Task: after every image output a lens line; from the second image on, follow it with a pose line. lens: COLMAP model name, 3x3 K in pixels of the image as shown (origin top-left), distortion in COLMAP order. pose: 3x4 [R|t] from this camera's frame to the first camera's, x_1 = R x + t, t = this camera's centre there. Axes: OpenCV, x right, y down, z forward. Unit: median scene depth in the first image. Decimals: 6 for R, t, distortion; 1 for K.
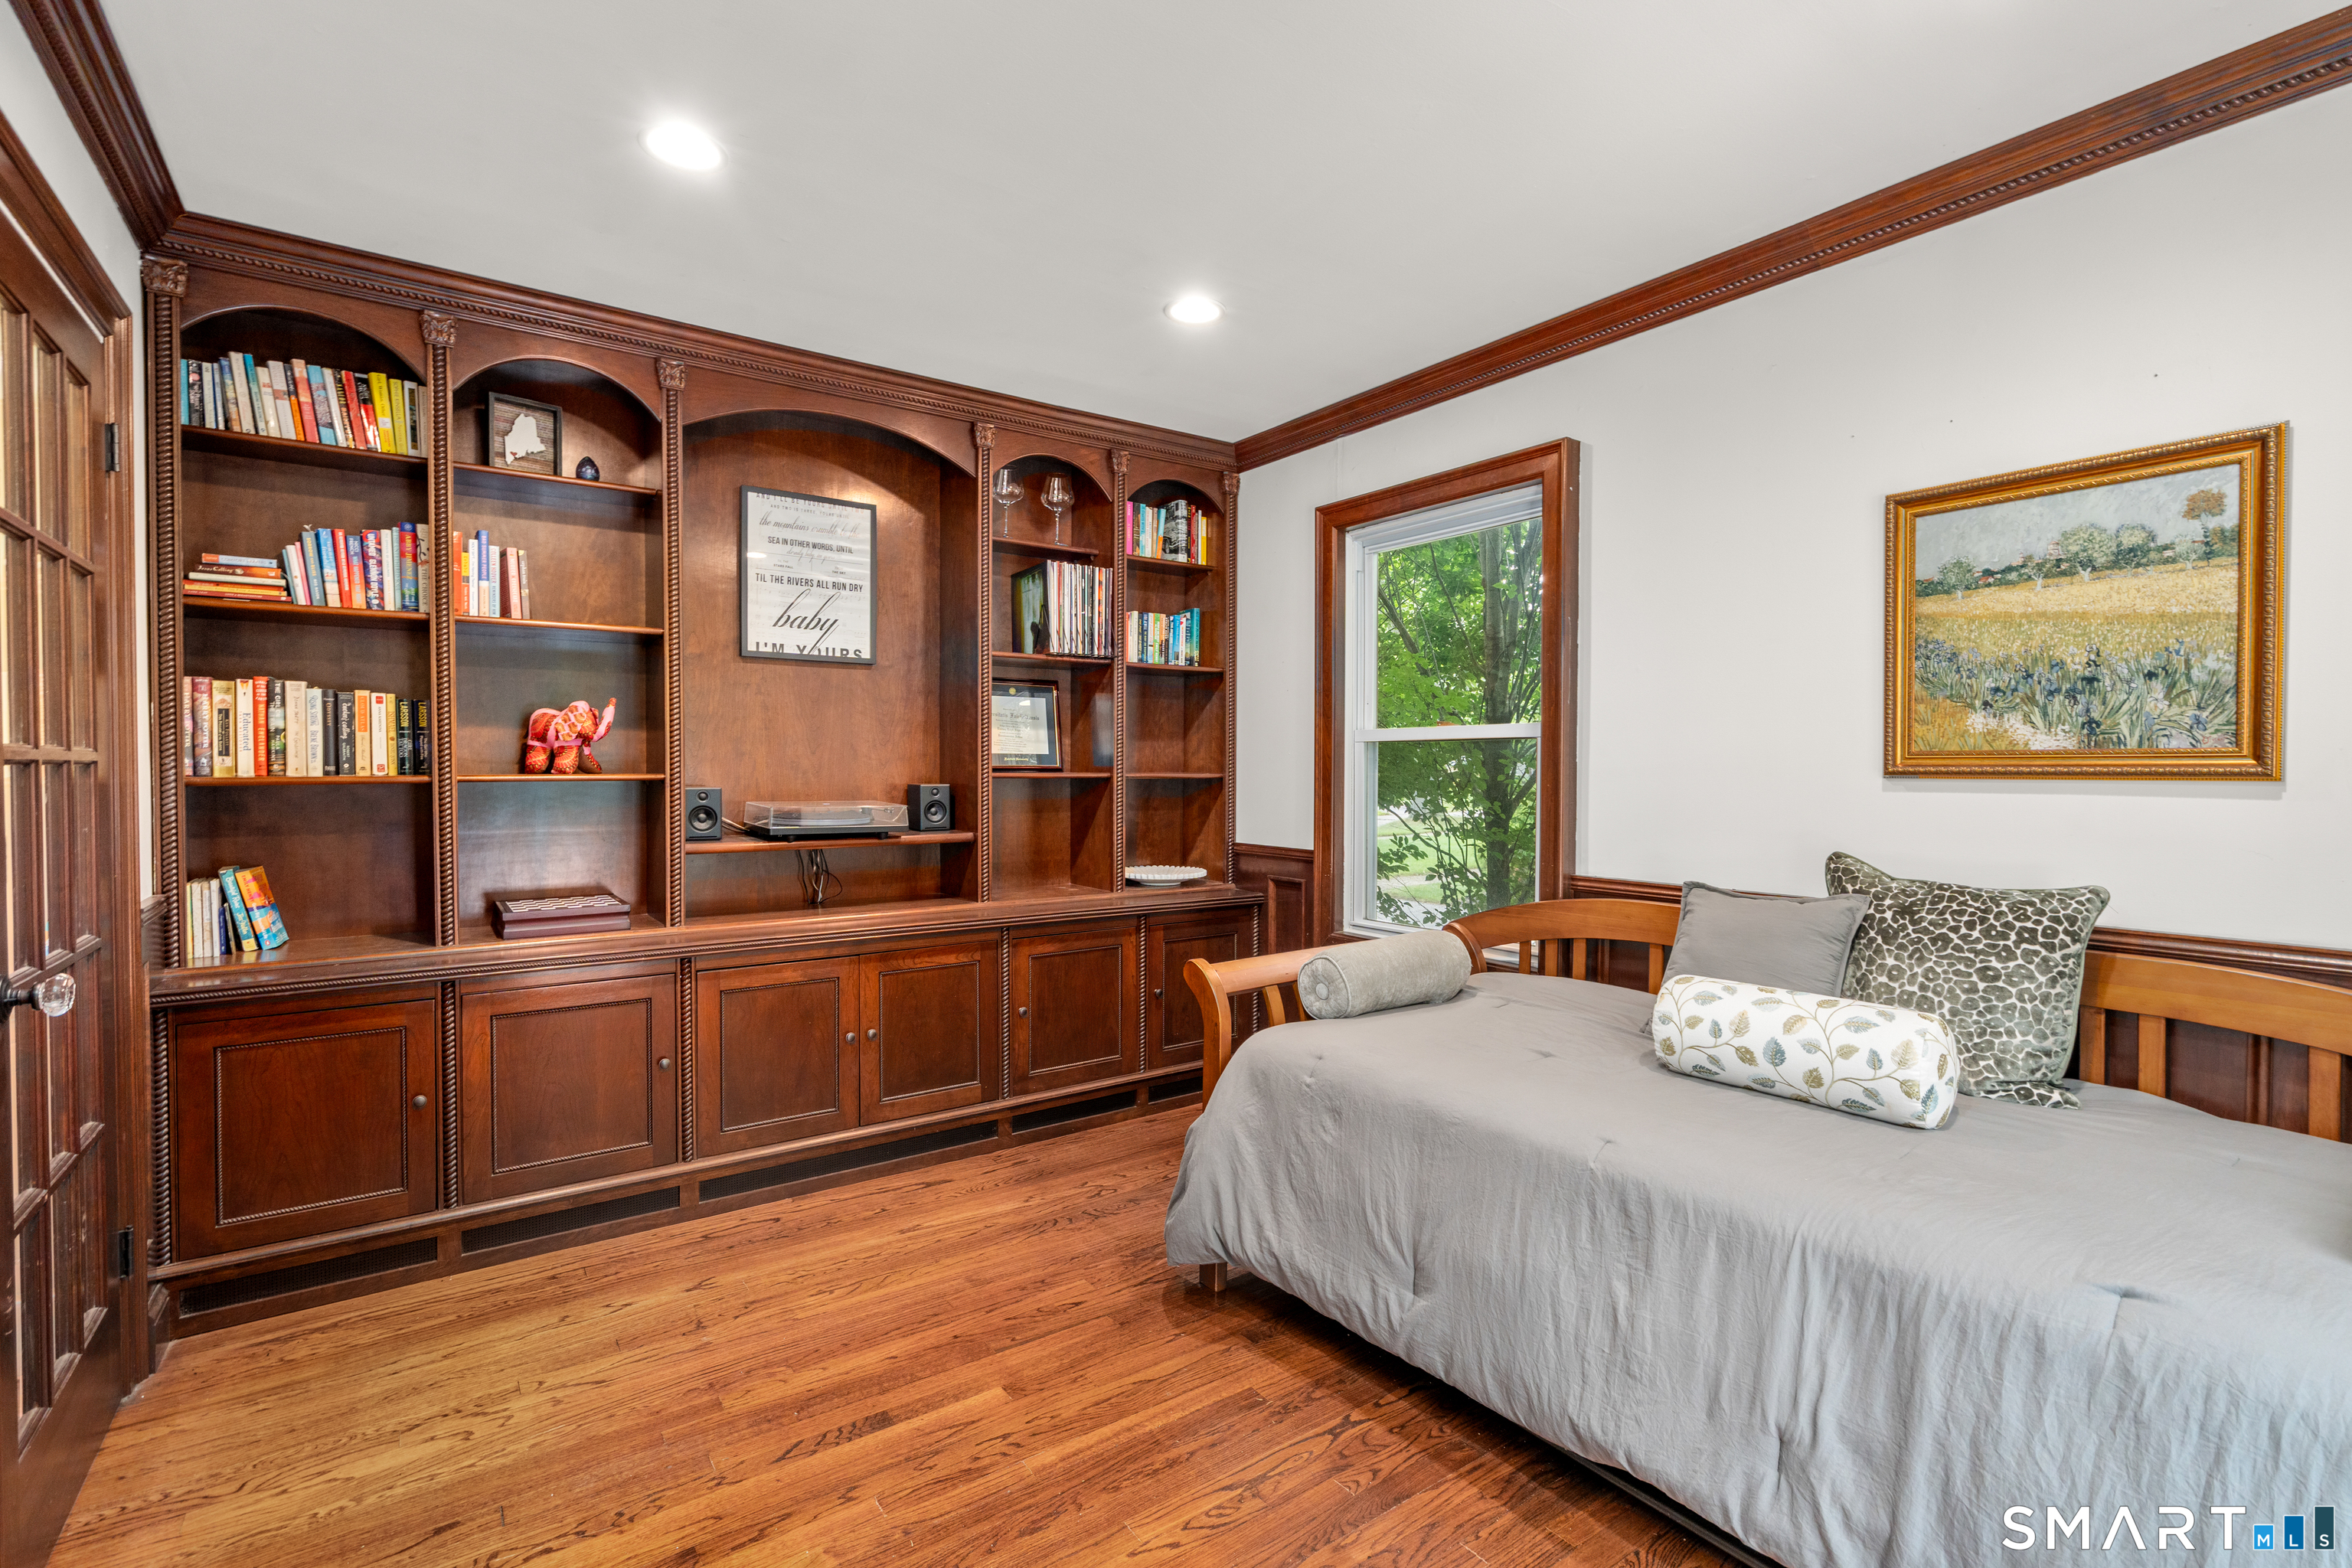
lens RADIAL K [[1046.0, 0, 1137.4], [0, 1046.0, 766.8], [0, 0, 1]] dist [-0.001379, -0.000302]
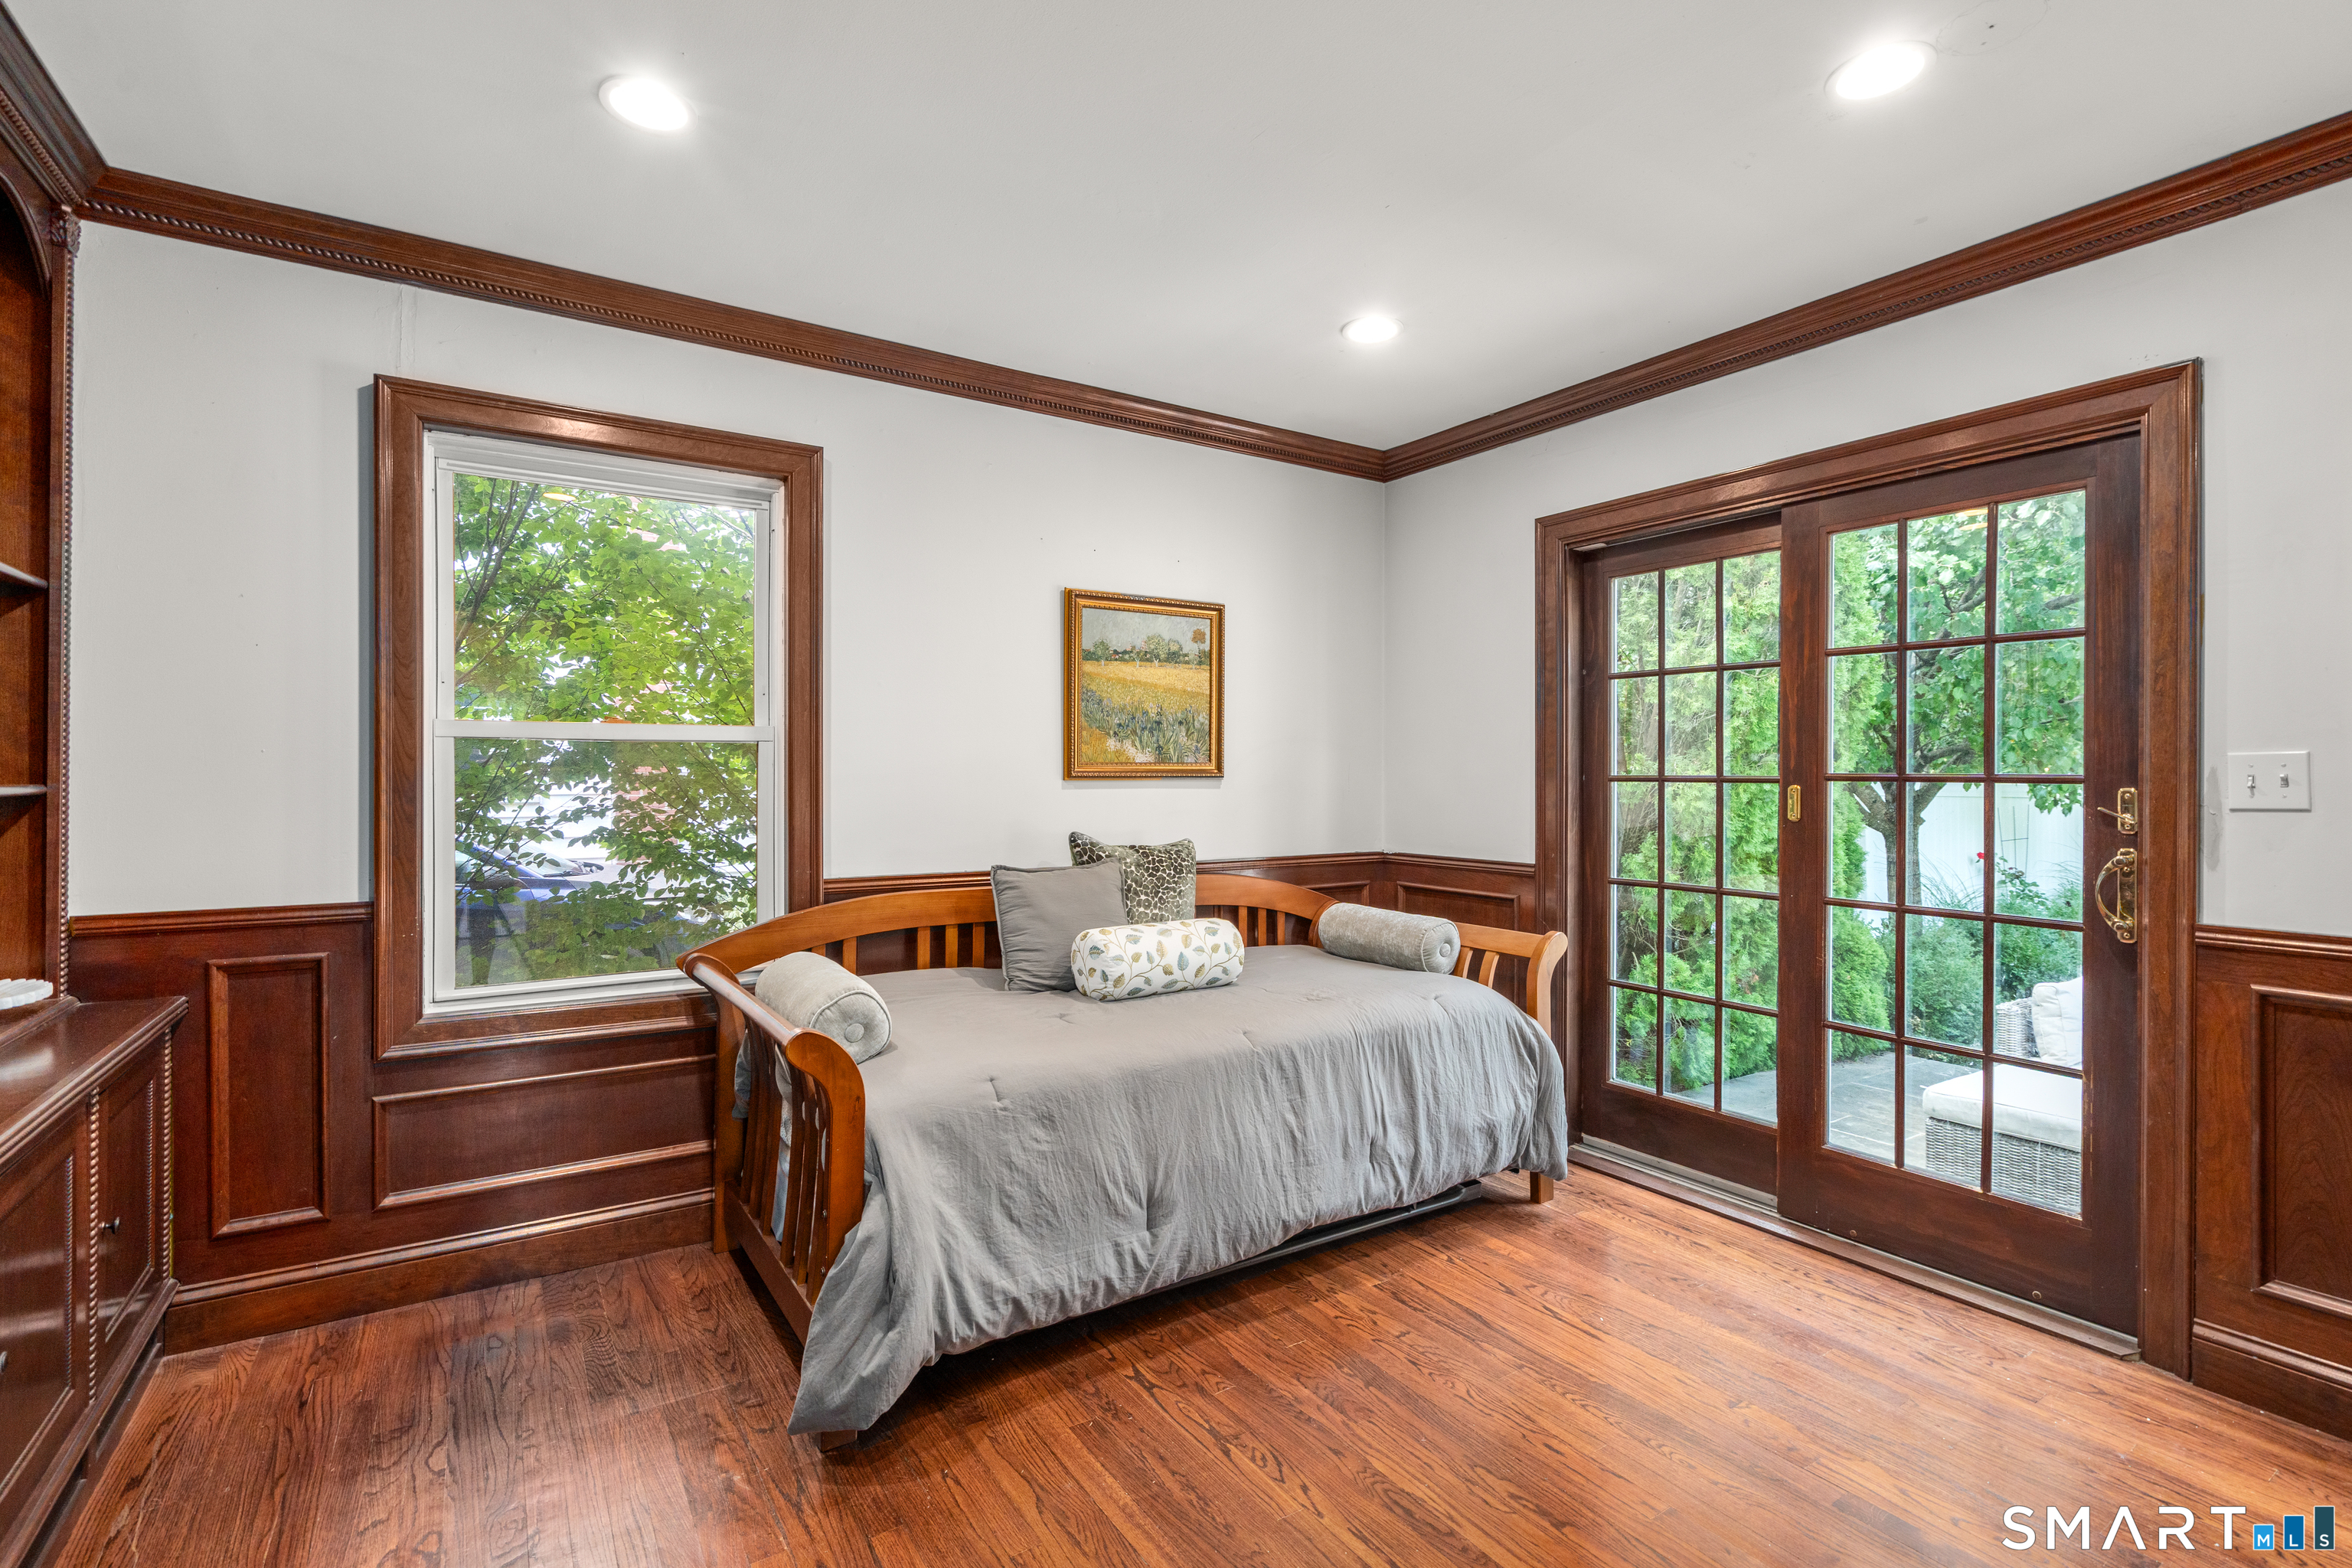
lens RADIAL K [[1095.4, 0, 1173.1], [0, 1095.4, 754.2], [0, 0, 1]] dist [0.000636, 0.000712]
pose [[0.035139, 0.014430, 0.999278, -0.945390], [-0.001448, 0.999895, -0.014388, -0.004093], [-0.999381, -0.000941, 0.035156, 0.923878]]
